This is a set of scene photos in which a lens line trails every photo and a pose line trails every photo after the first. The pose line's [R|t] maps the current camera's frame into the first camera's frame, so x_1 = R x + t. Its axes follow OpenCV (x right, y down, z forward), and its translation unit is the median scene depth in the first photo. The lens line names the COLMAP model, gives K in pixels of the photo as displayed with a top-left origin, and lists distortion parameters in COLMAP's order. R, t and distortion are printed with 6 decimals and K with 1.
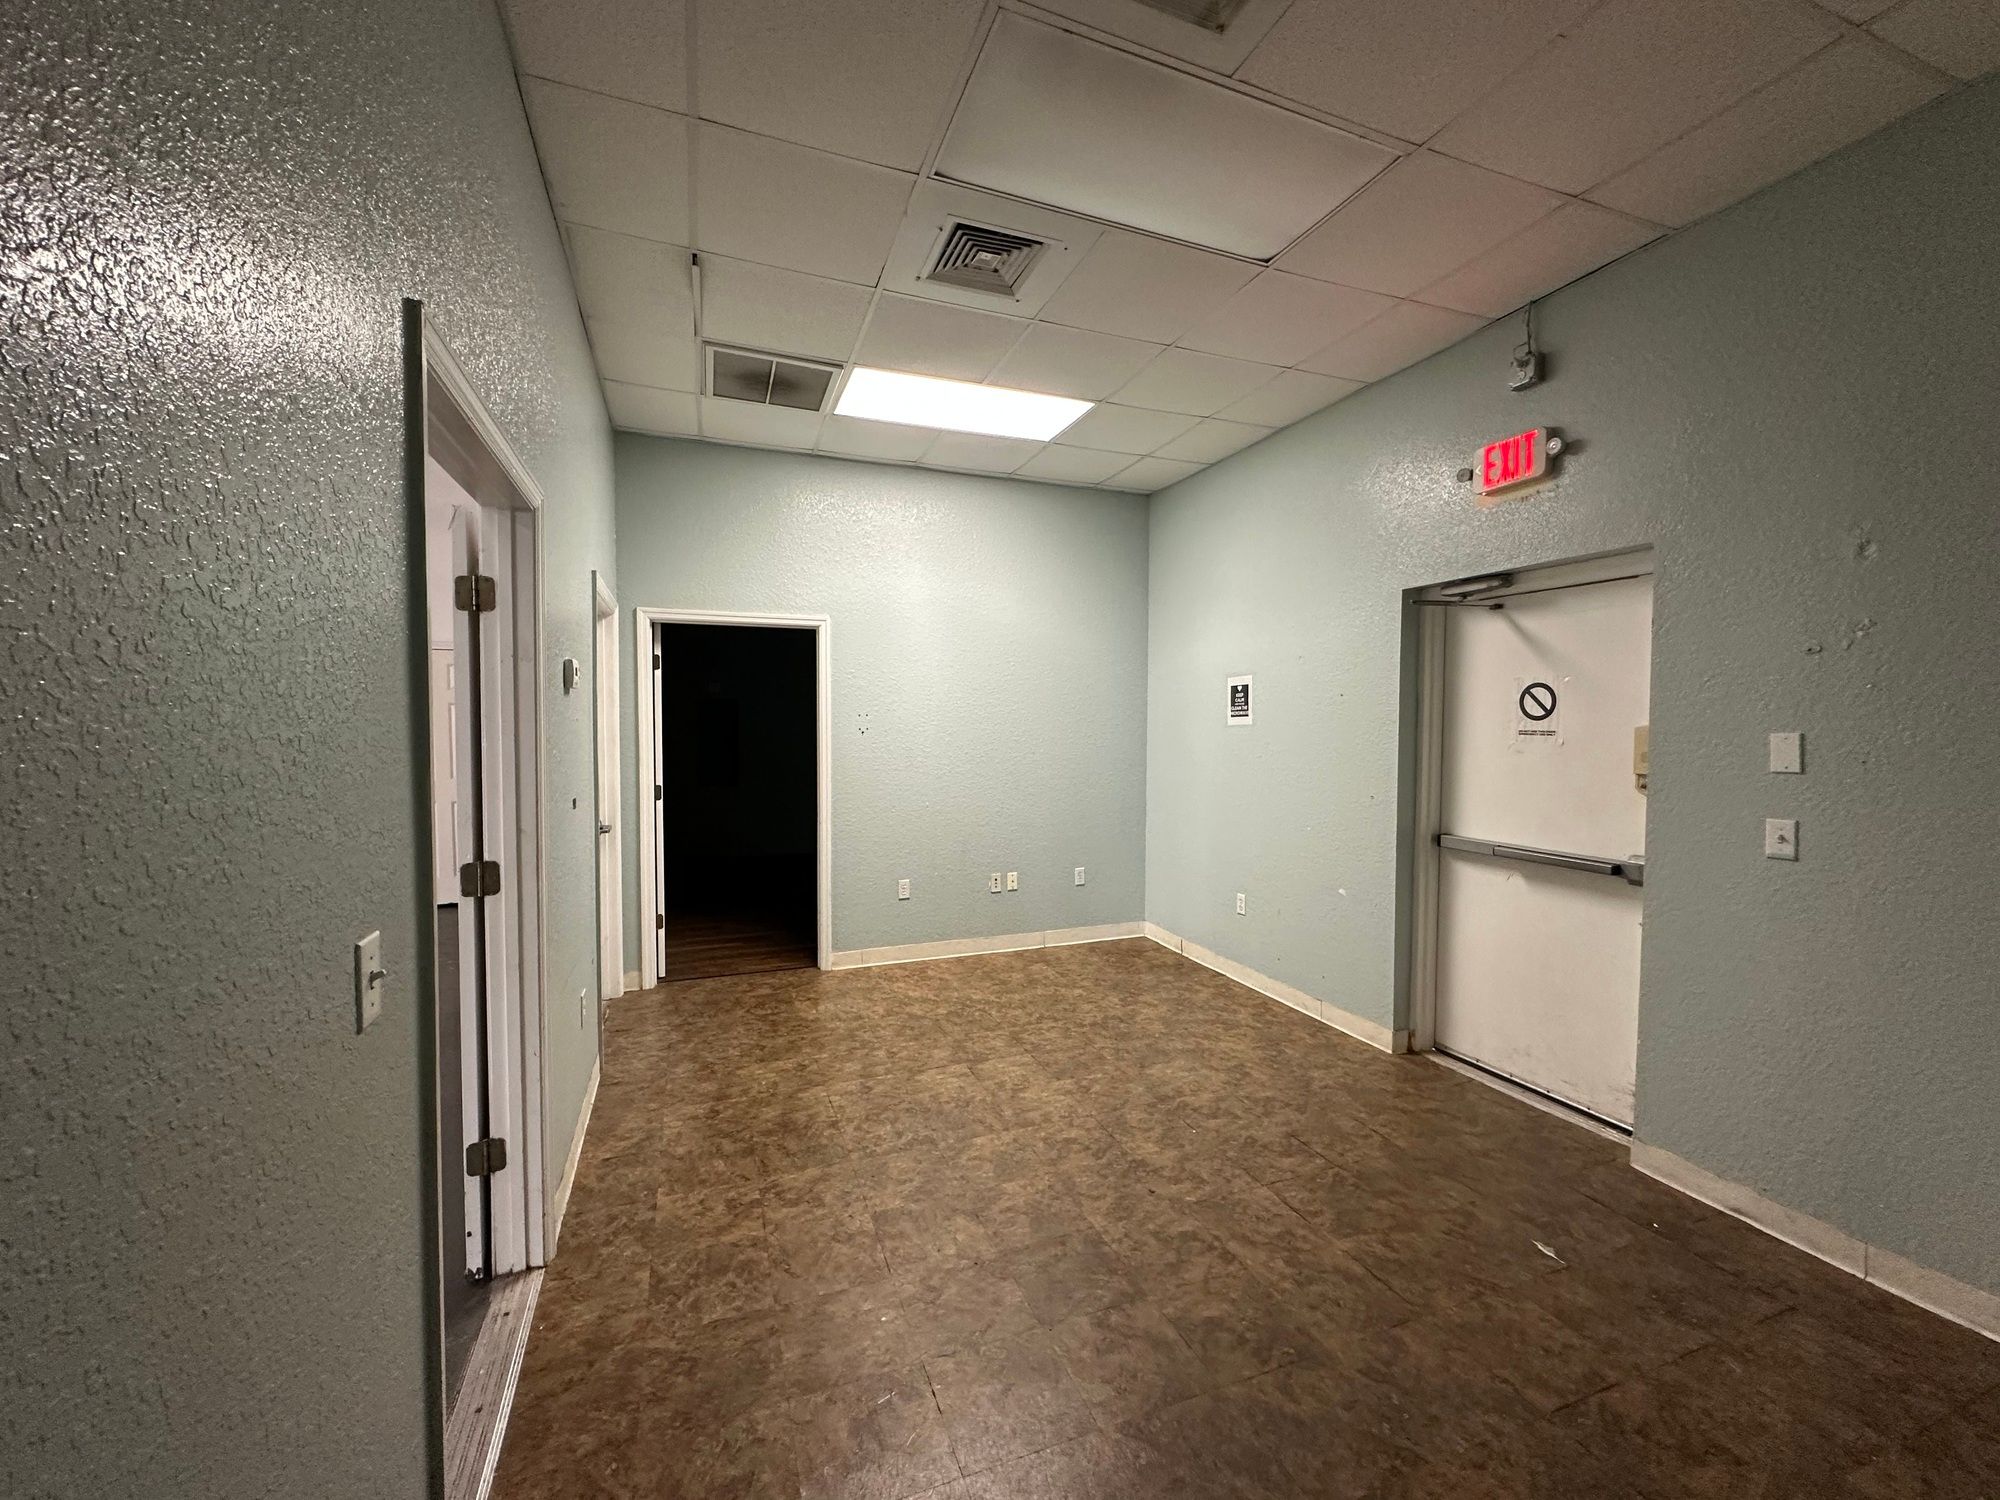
lens RADIAL K [[804.2, 0, 998.8], [0, 804.2, 752.5], [0, 0, 1]] dist [-0.000380, 0.000364]
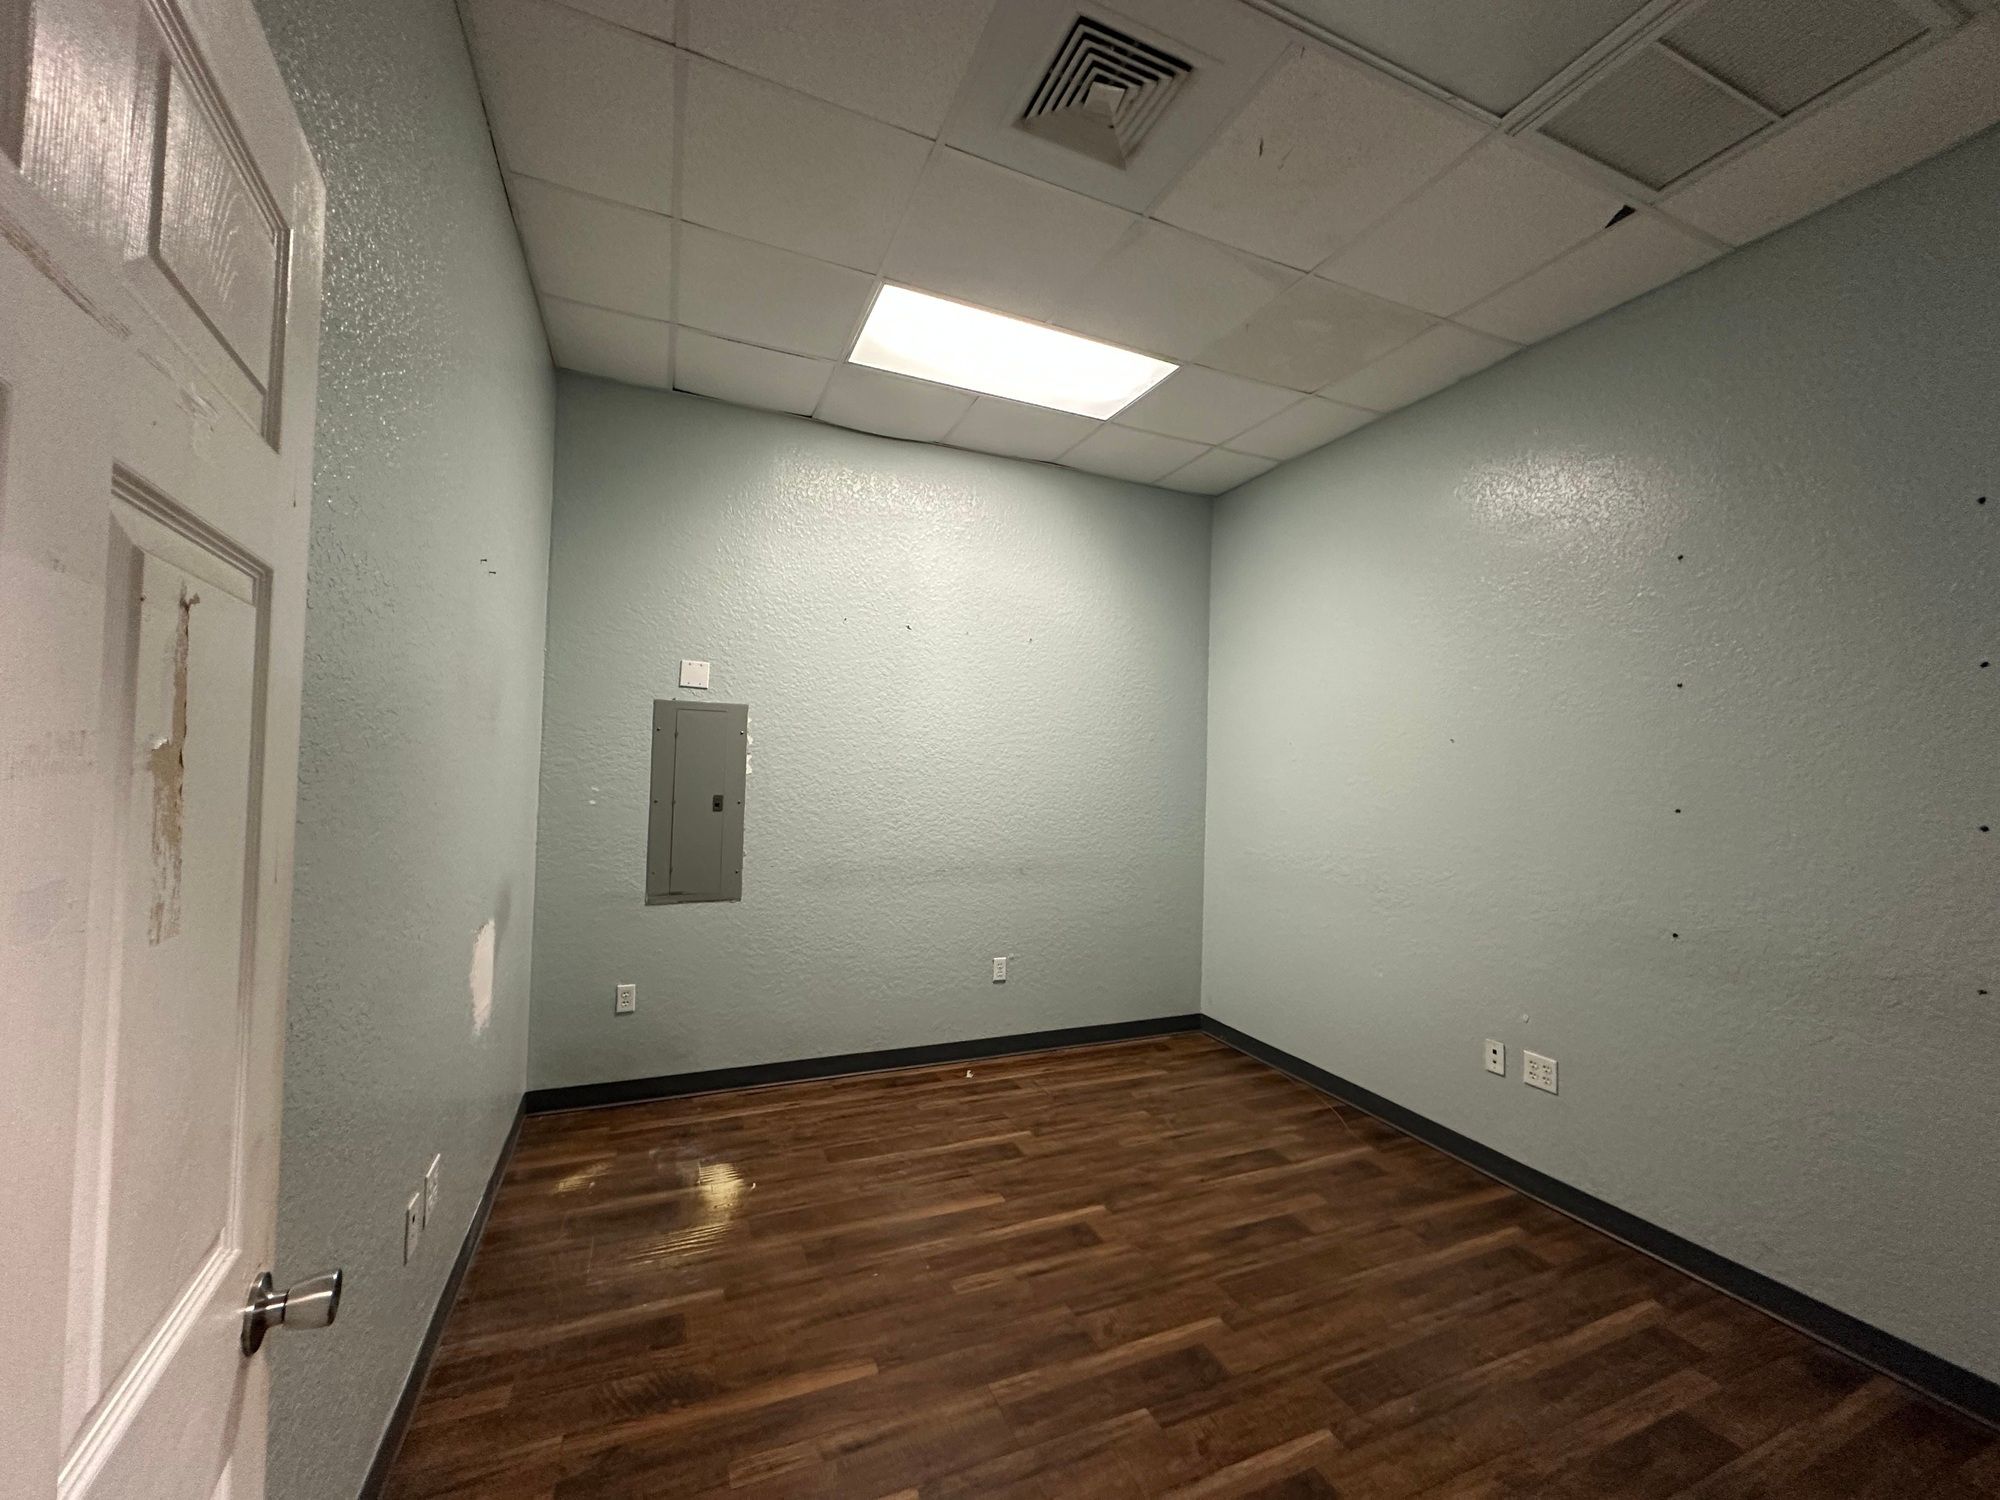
lens RADIAL K [[804.2, 0, 998.8], [0, 804.2, 752.5], [0, 0, 1]] dist [-0.000380, 0.000364]
pose [[0.998848, 0.010888, 0.046730, -0.088198], [-0.008358, 0.998506, -0.054000, -0.007688], [-0.047248, 0.053547, 0.997447, 0.229646]]
